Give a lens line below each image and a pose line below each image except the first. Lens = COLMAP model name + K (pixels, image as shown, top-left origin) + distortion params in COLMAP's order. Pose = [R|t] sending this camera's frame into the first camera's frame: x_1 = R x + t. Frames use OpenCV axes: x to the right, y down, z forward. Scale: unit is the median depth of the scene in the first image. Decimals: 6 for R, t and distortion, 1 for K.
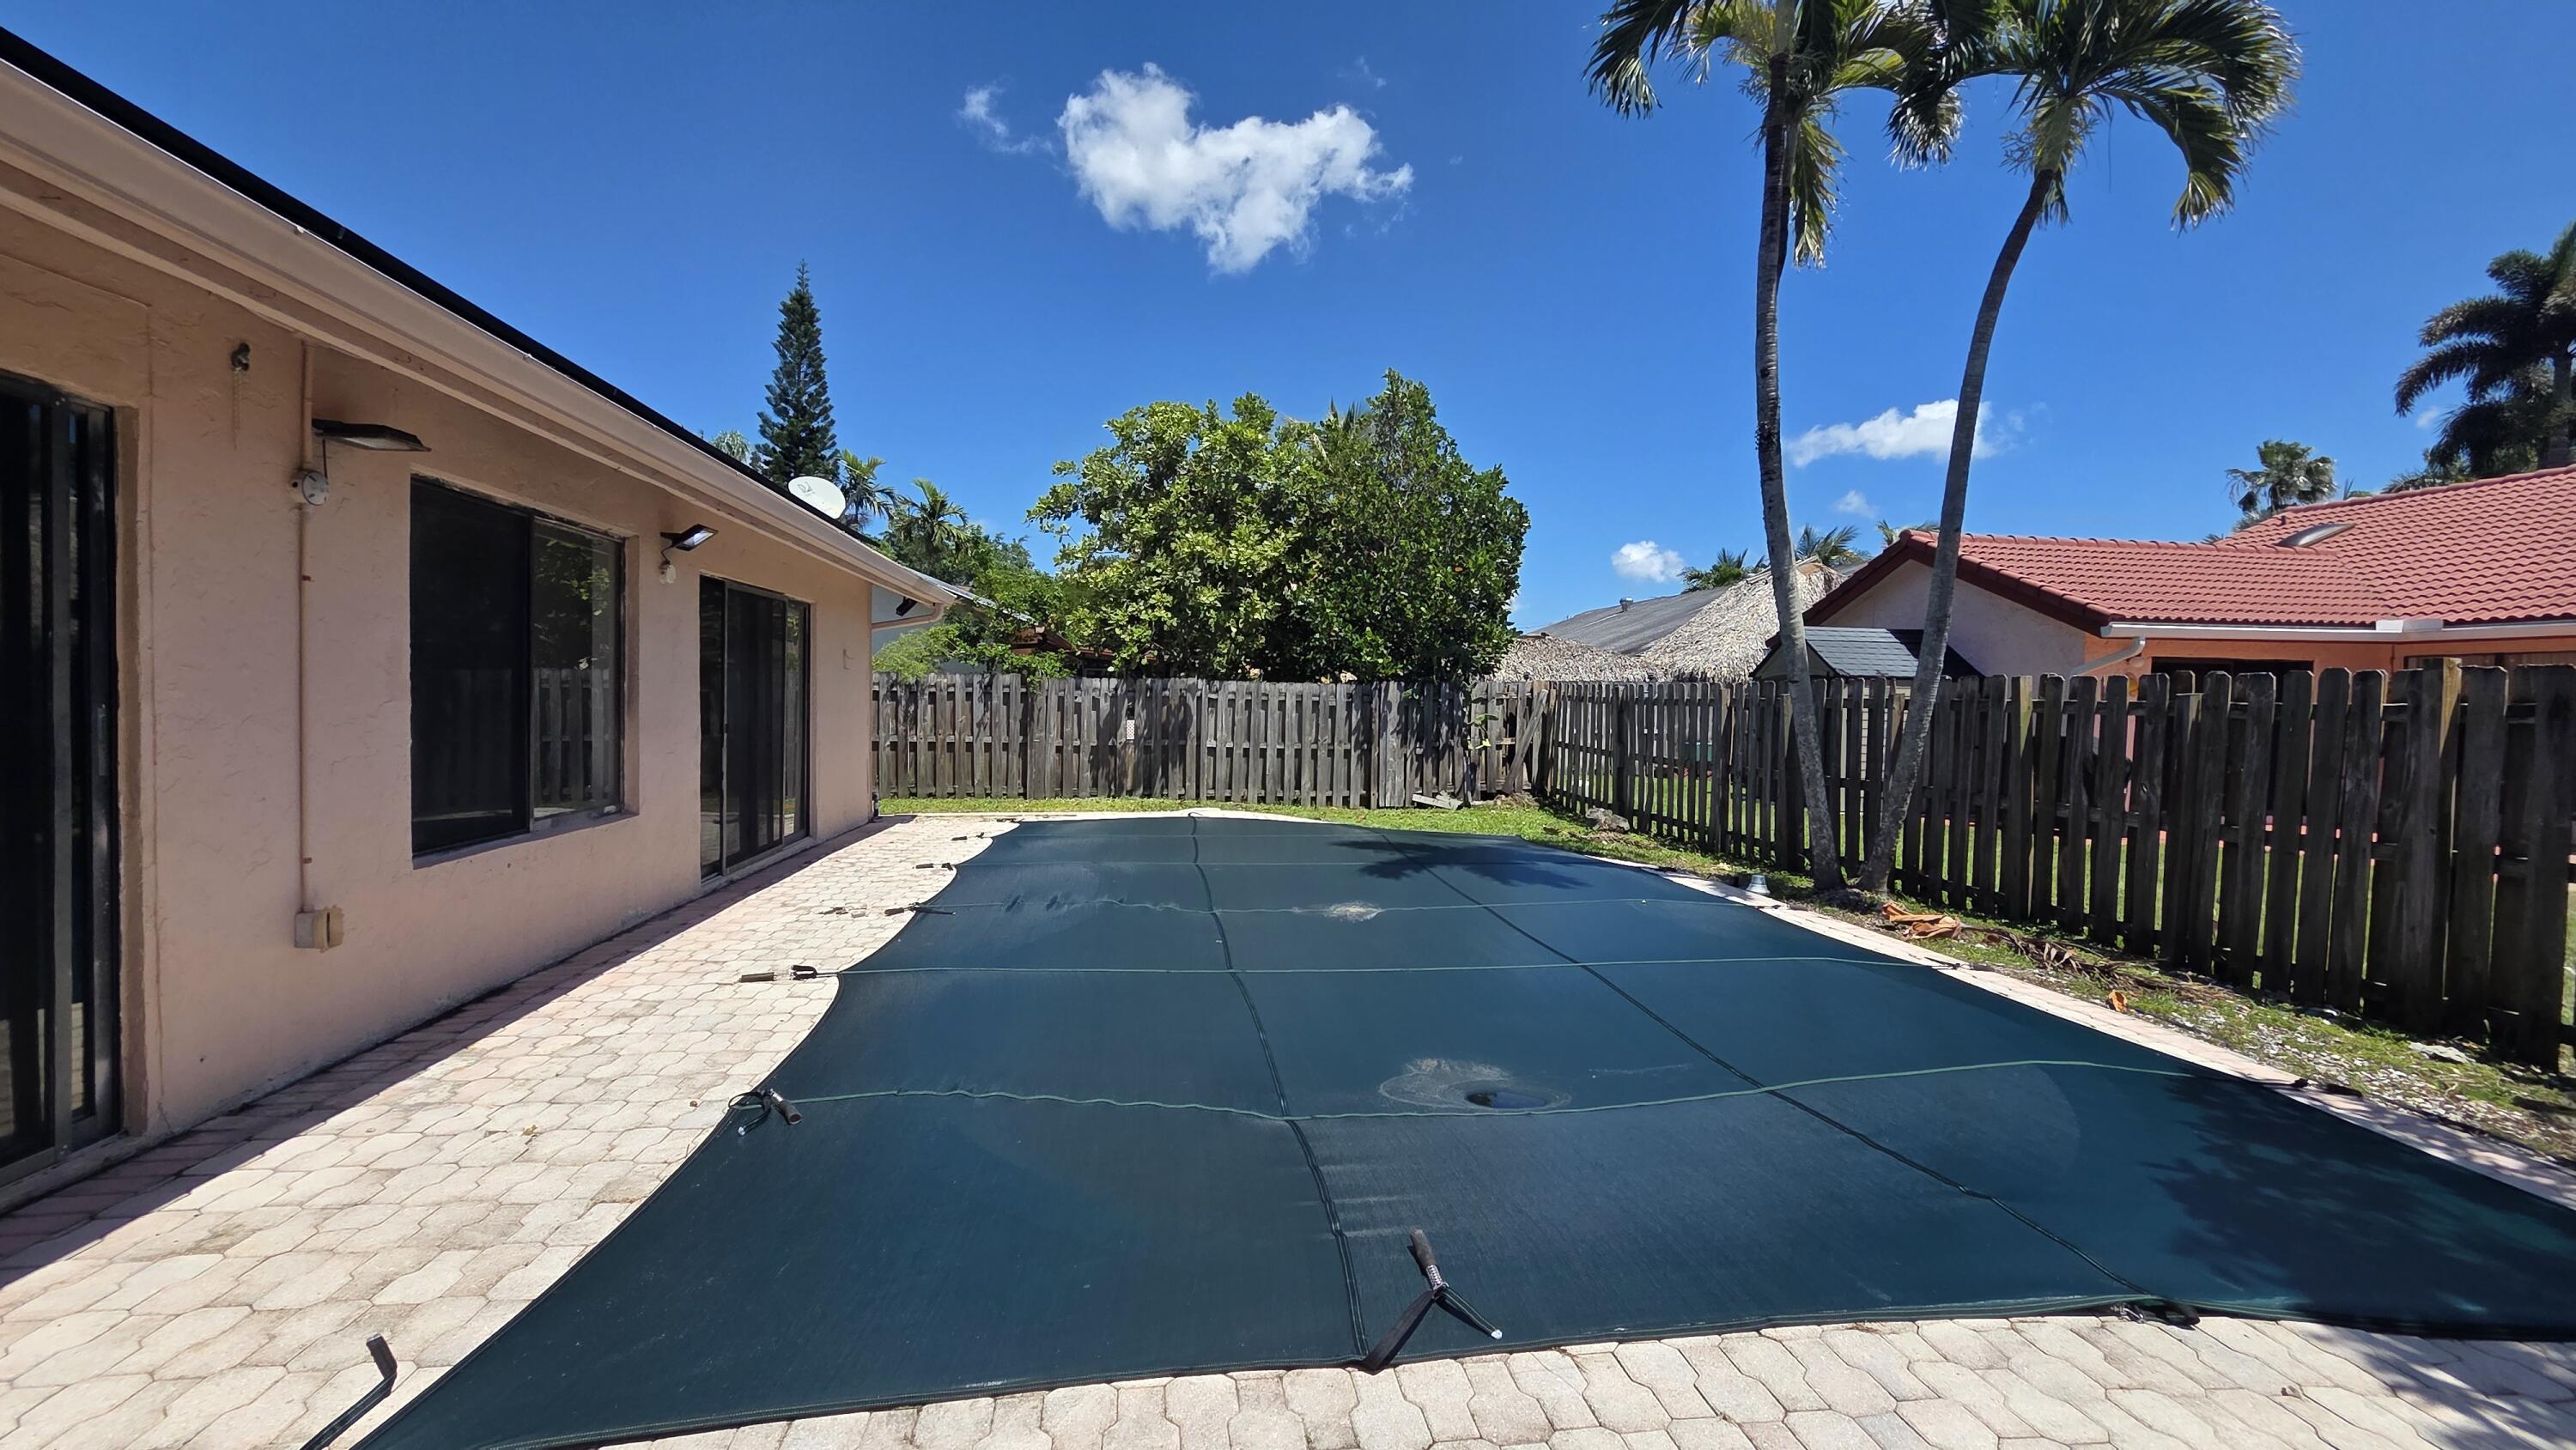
lens RADIAL K [[1065.0, 0, 1288.0], [0, 1065.0, 725.0], [0, 0, 1]] dist [-0.000550, -0.000072]
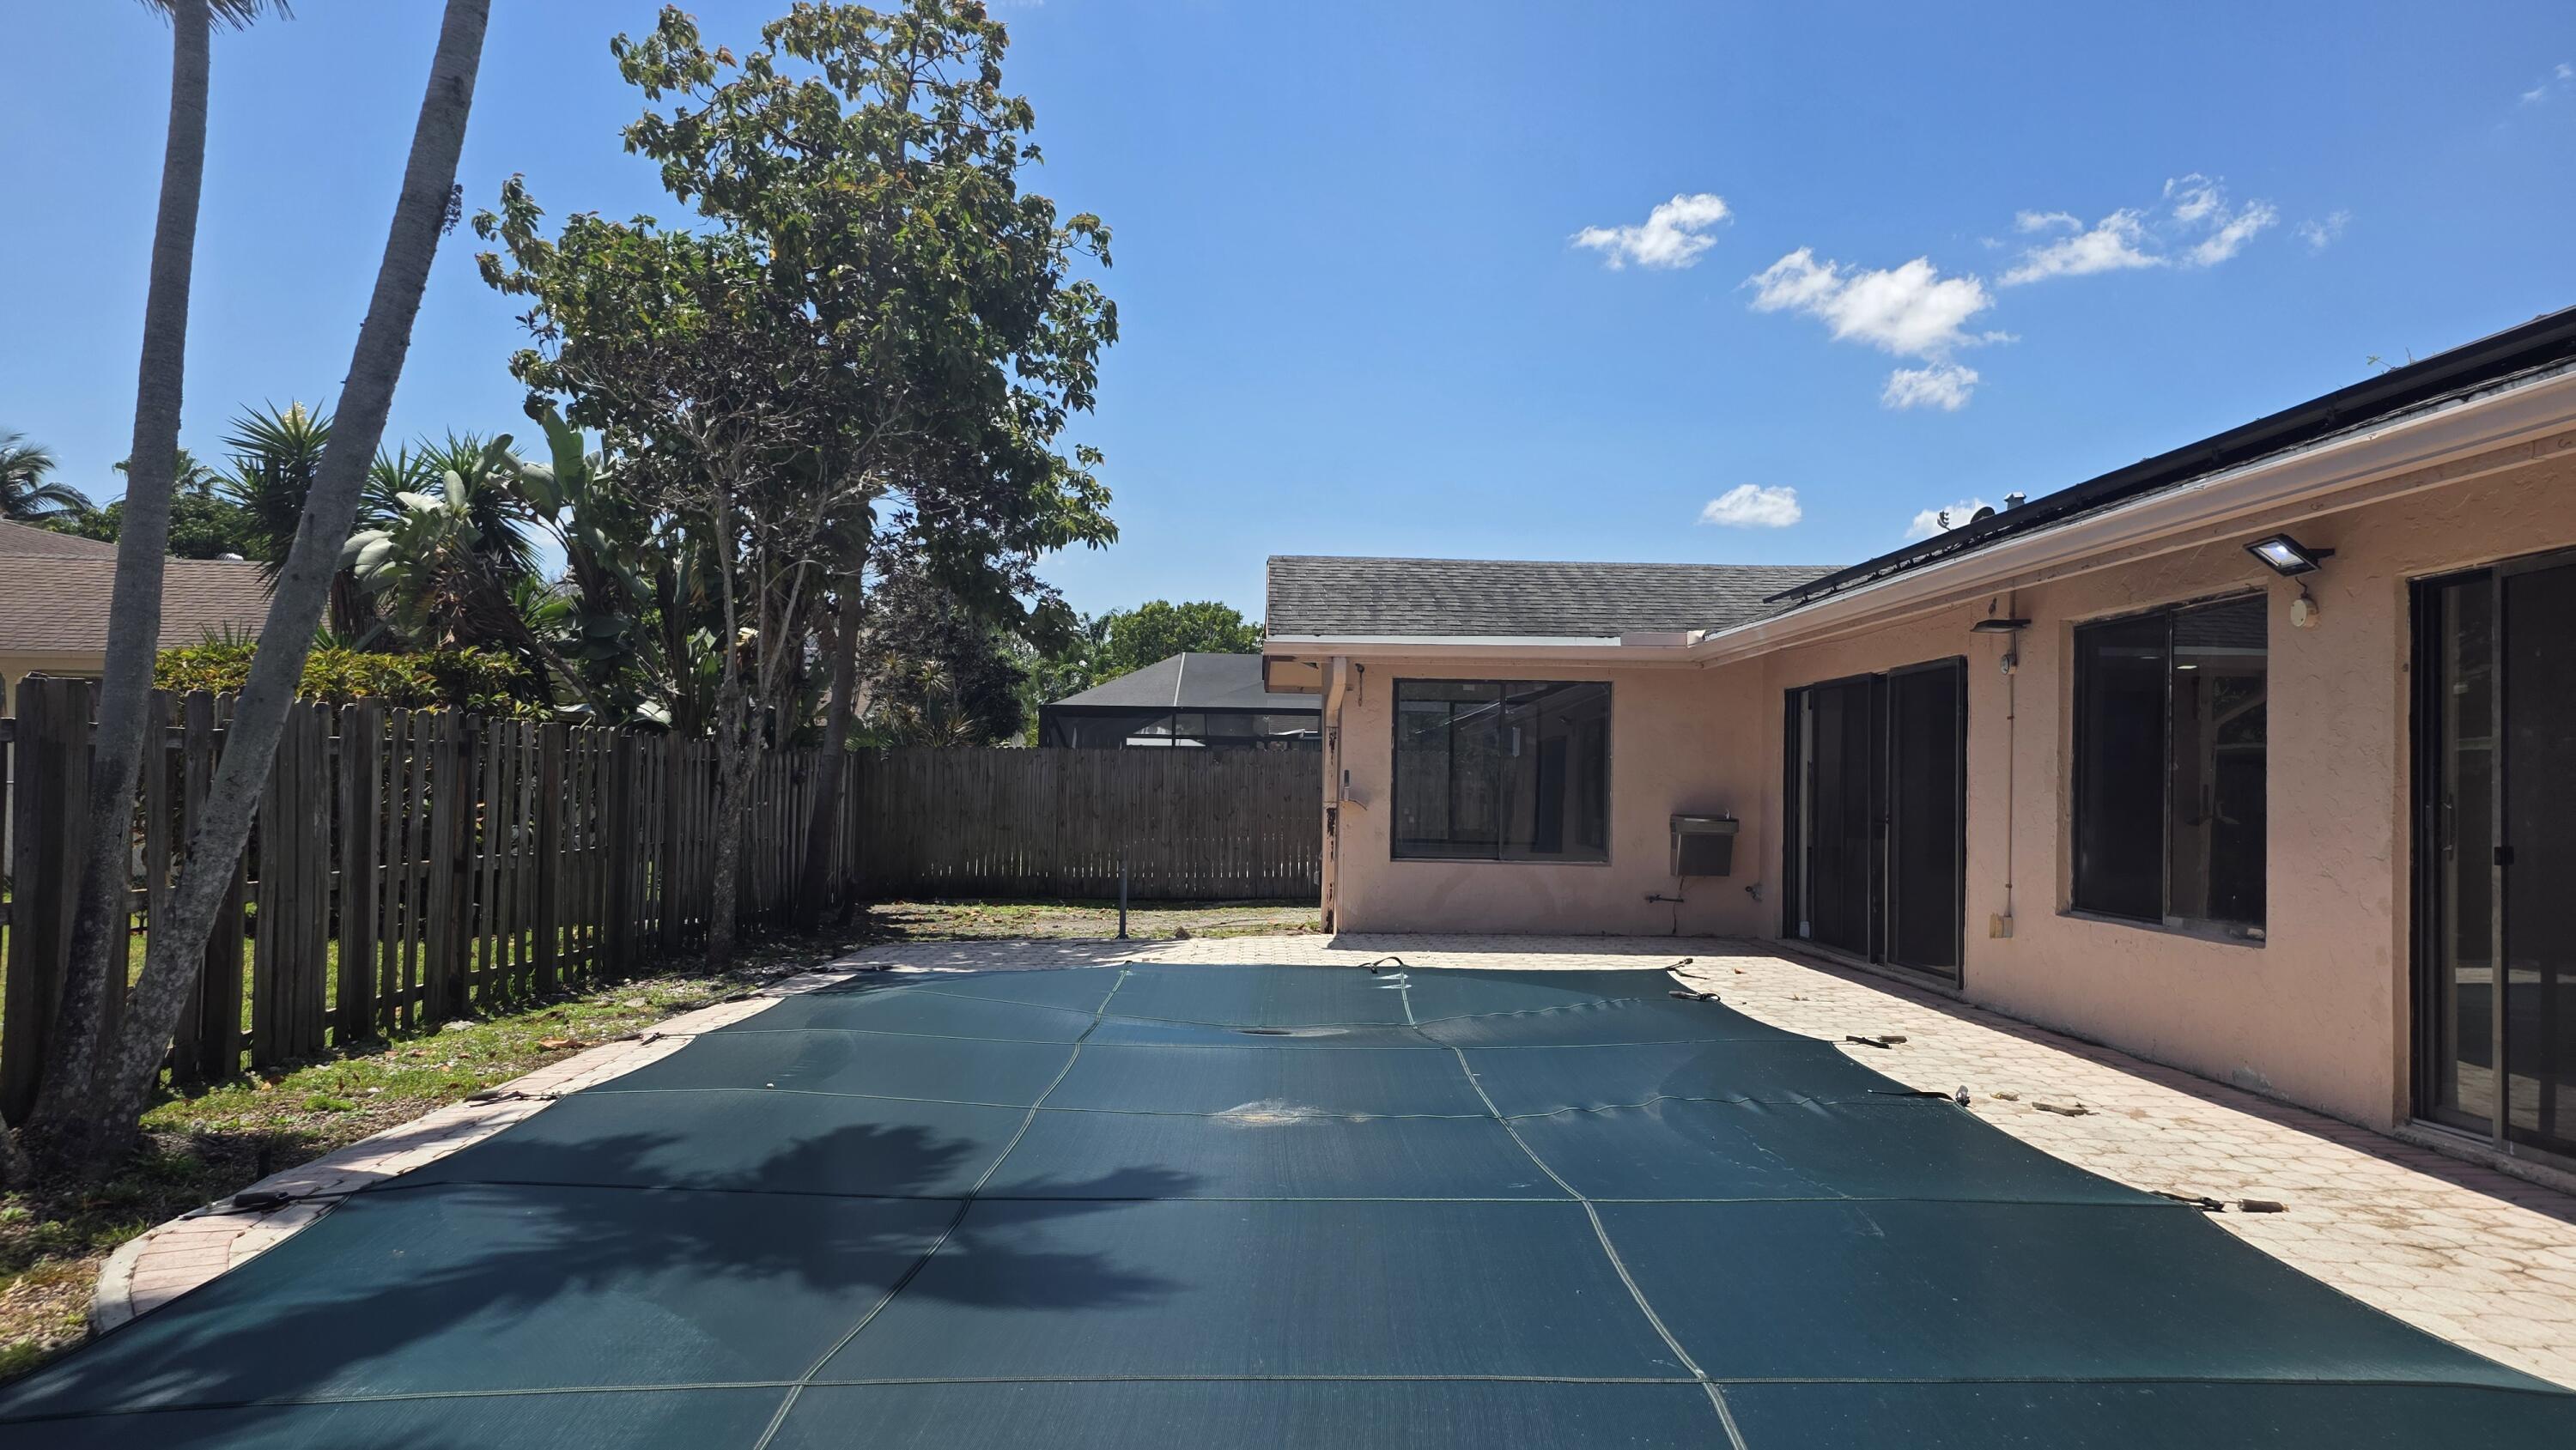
lens RADIAL K [[1672.1, 0, 1288.0], [0, 1672.1, 725.0], [0, 0, 1]] dist [0.000606, 0.000027]
pose [[-0.992162, -0.032111, 0.120762, -0.082751], [-0.033435, 0.999401, -0.008954, -0.050186], [-0.120402, -0.012921, -0.992641, 2.922819]]
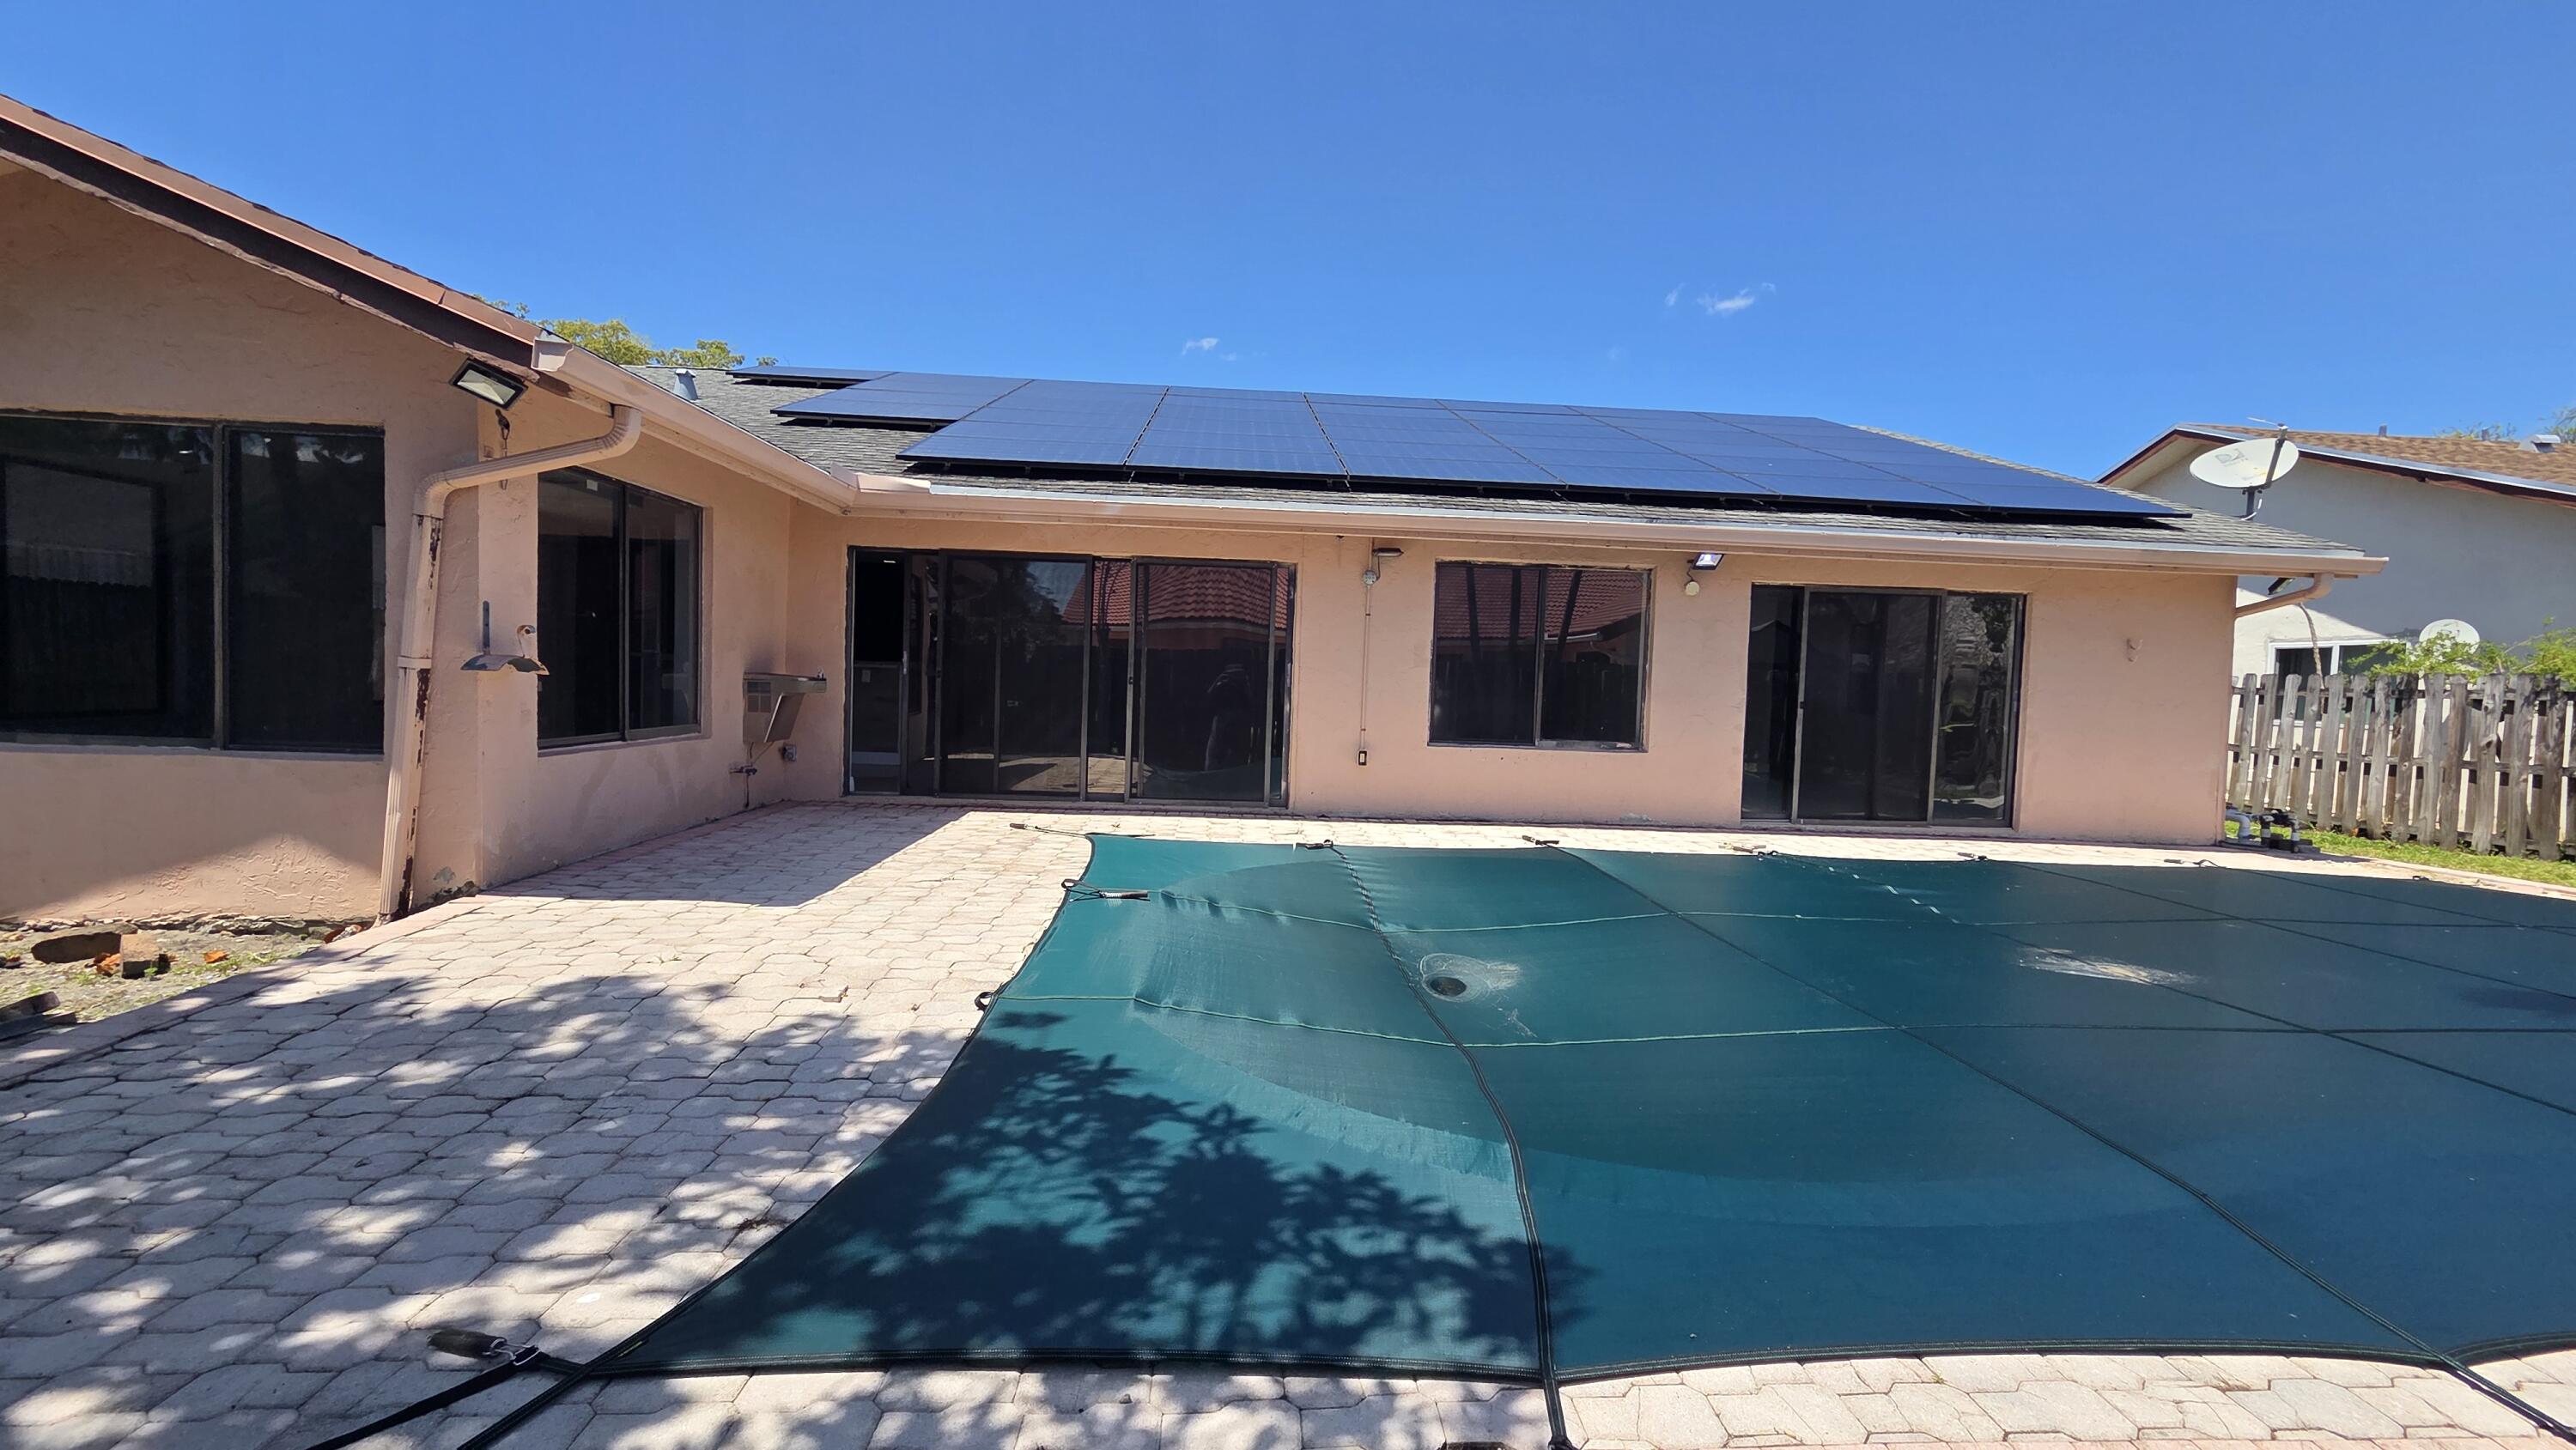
lens RADIAL K [[1065.0, 0, 1288.0], [0, 1065.0, 725.0], [0, 0, 1]] dist [-0.000550, -0.000072]
pose [[-0.062818, 0.025558, -0.997698, 1.193131], [-0.061640, 0.997664, 0.029438, 0.043335], [0.996120, 0.063347, -0.061096, 0.771244]]
